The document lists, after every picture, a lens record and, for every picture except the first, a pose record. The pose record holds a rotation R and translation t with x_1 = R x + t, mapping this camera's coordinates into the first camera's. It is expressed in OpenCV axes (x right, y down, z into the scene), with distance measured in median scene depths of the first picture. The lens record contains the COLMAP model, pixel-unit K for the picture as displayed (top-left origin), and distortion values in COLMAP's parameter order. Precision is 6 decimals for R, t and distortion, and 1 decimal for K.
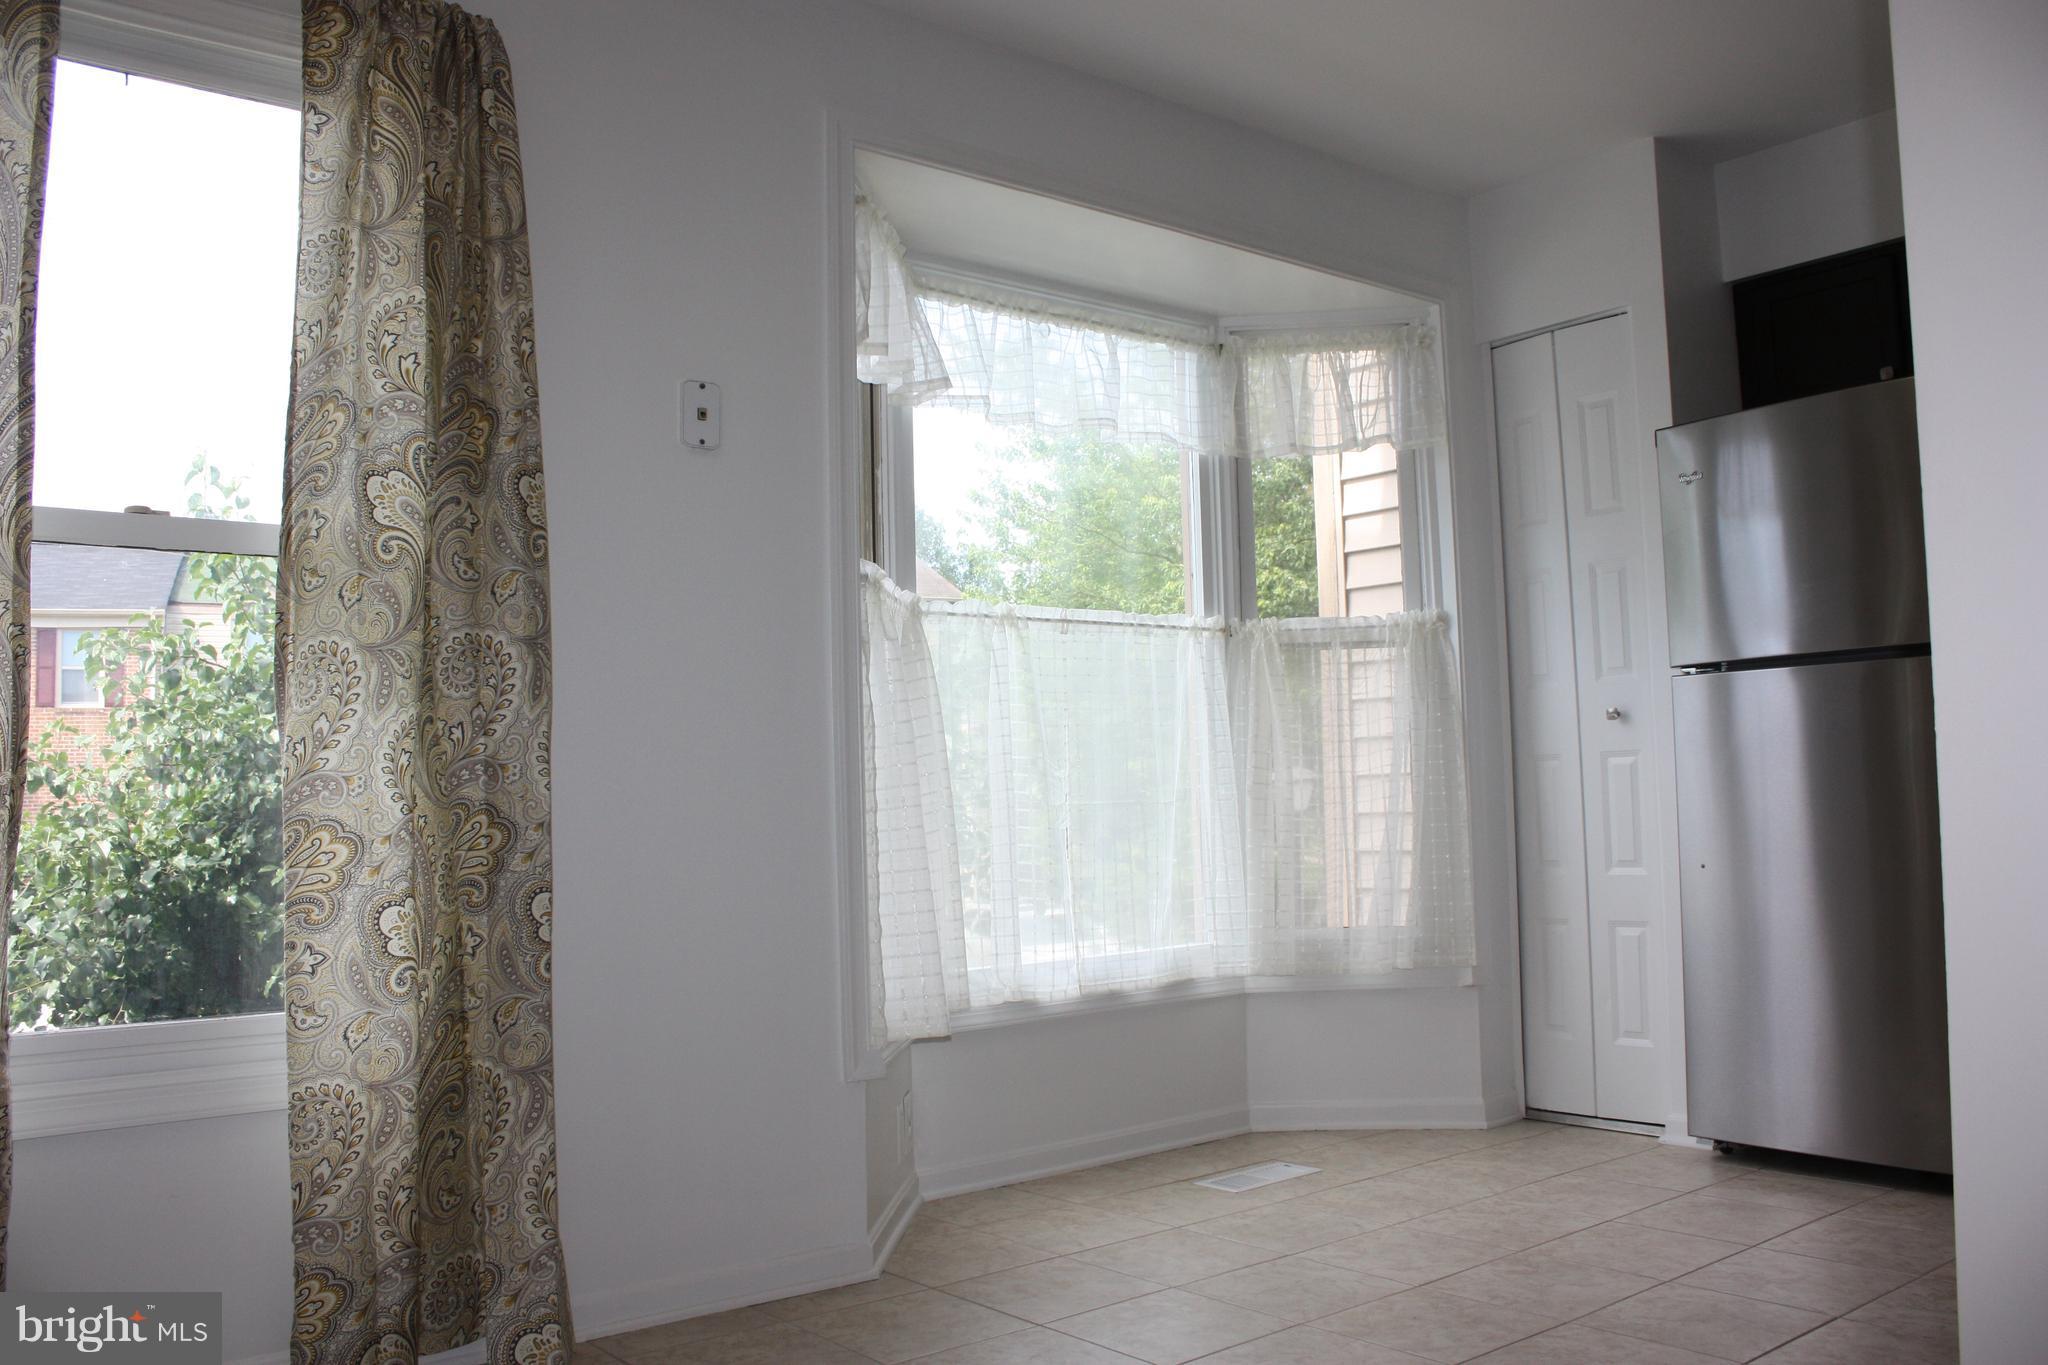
lens RADIAL K [[1703.6, 0, 1024.0], [0, 1703.6, 682.5], [0, 0, 1]] dist [-0.168142, 0.162203]
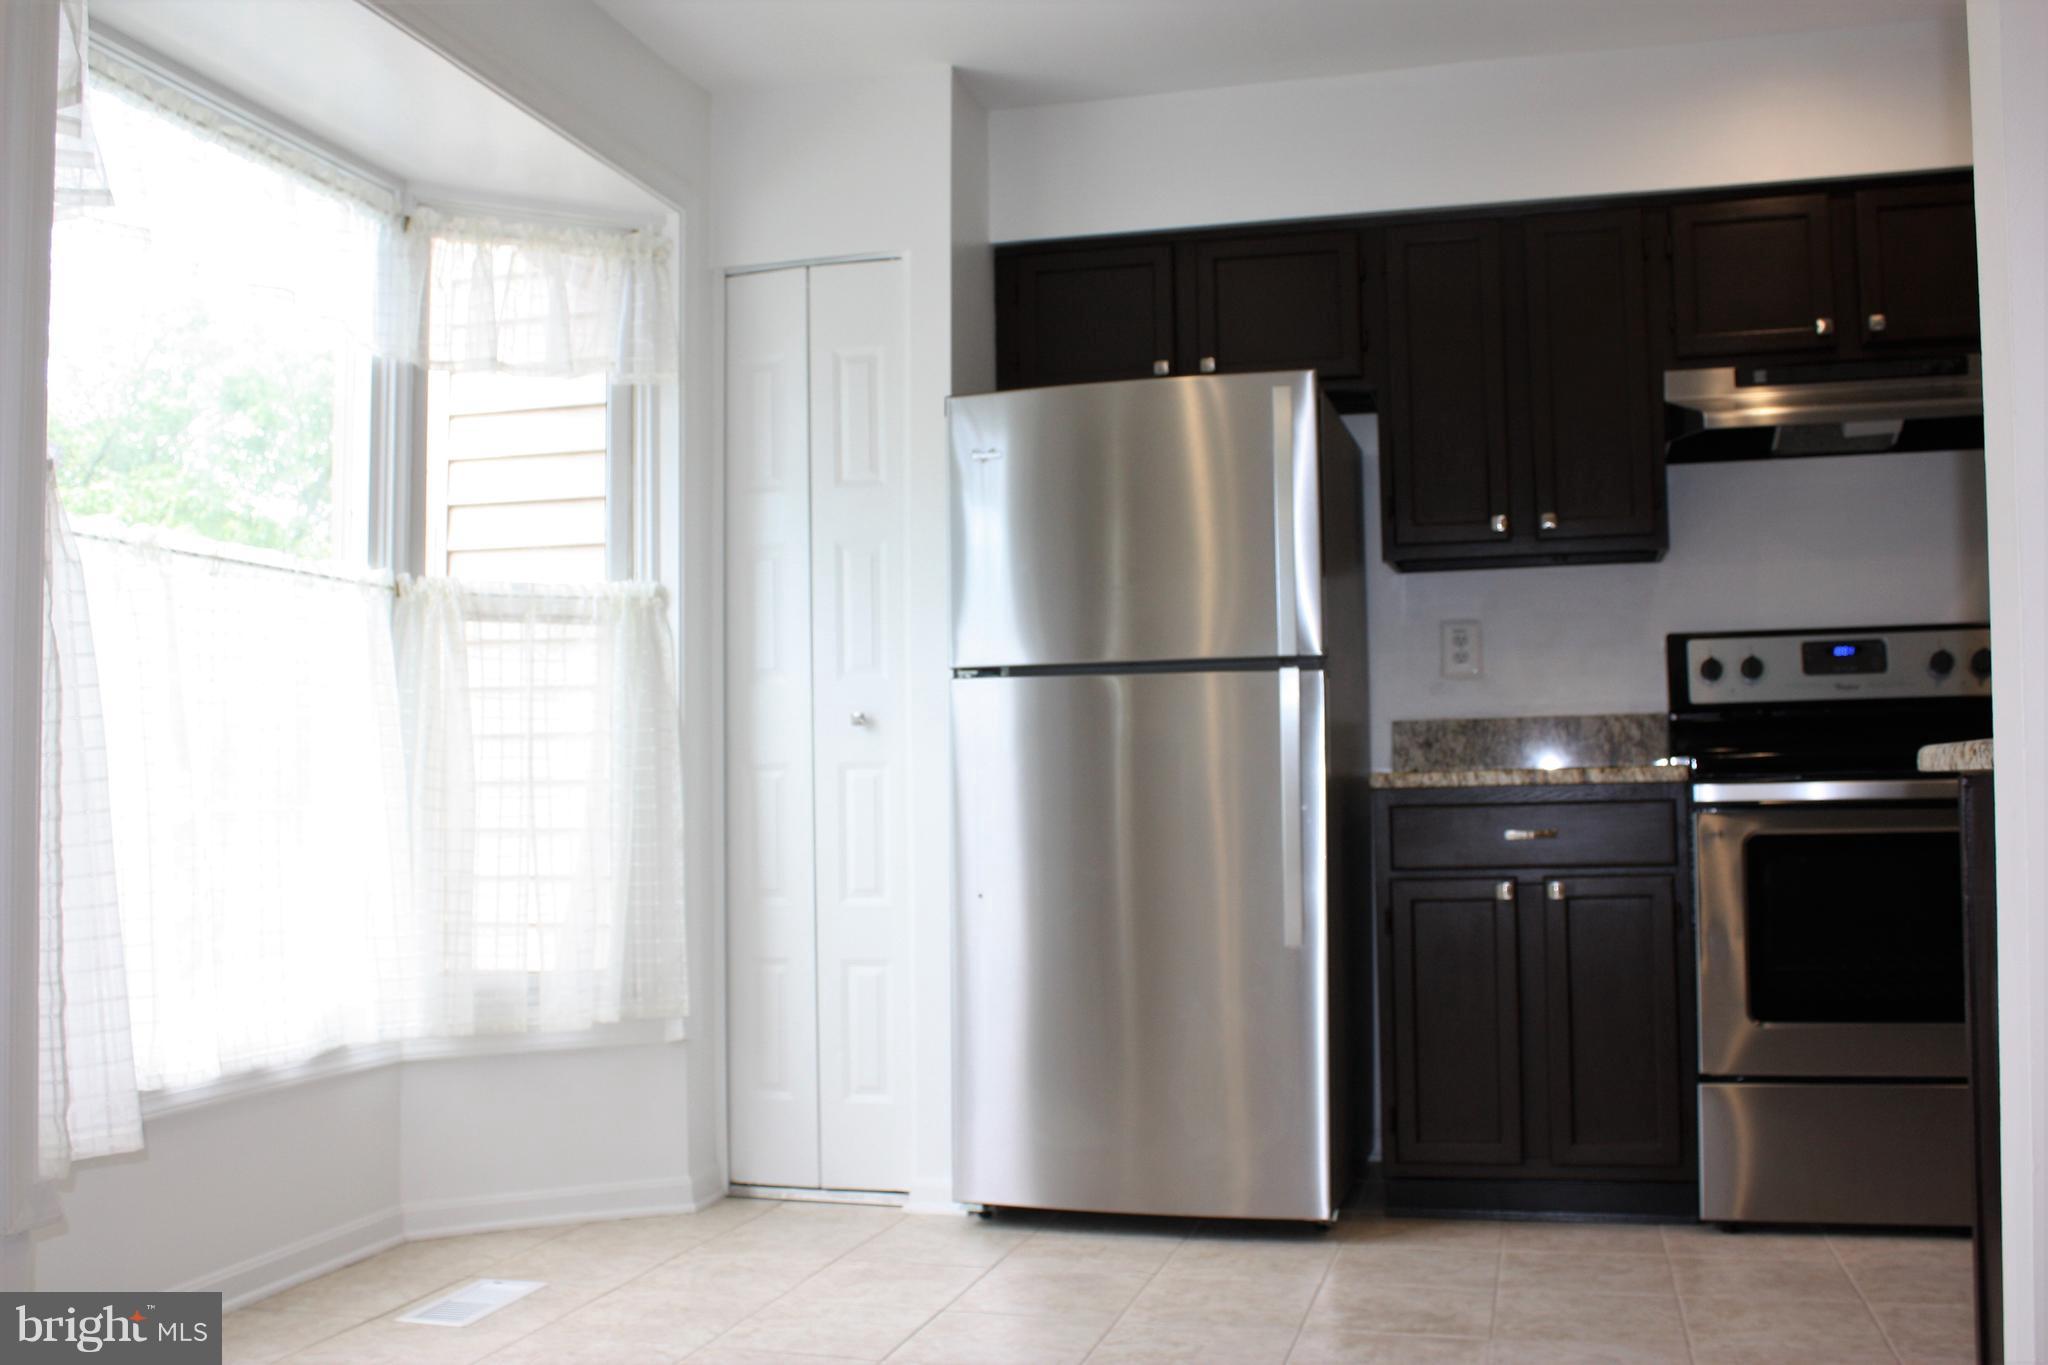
lens RADIAL K [[1933.6, 0, 1024.0], [0, 1933.6, 682.5], [0, 0, 1]] dist [-0.163042, 0.191846]
pose [[0.808683, 0.050860, 0.586042, -0.155560], [-0.051470, 0.998552, -0.015636, 0.010751], [-0.585989, -0.017519, 0.810130, 0.138548]]
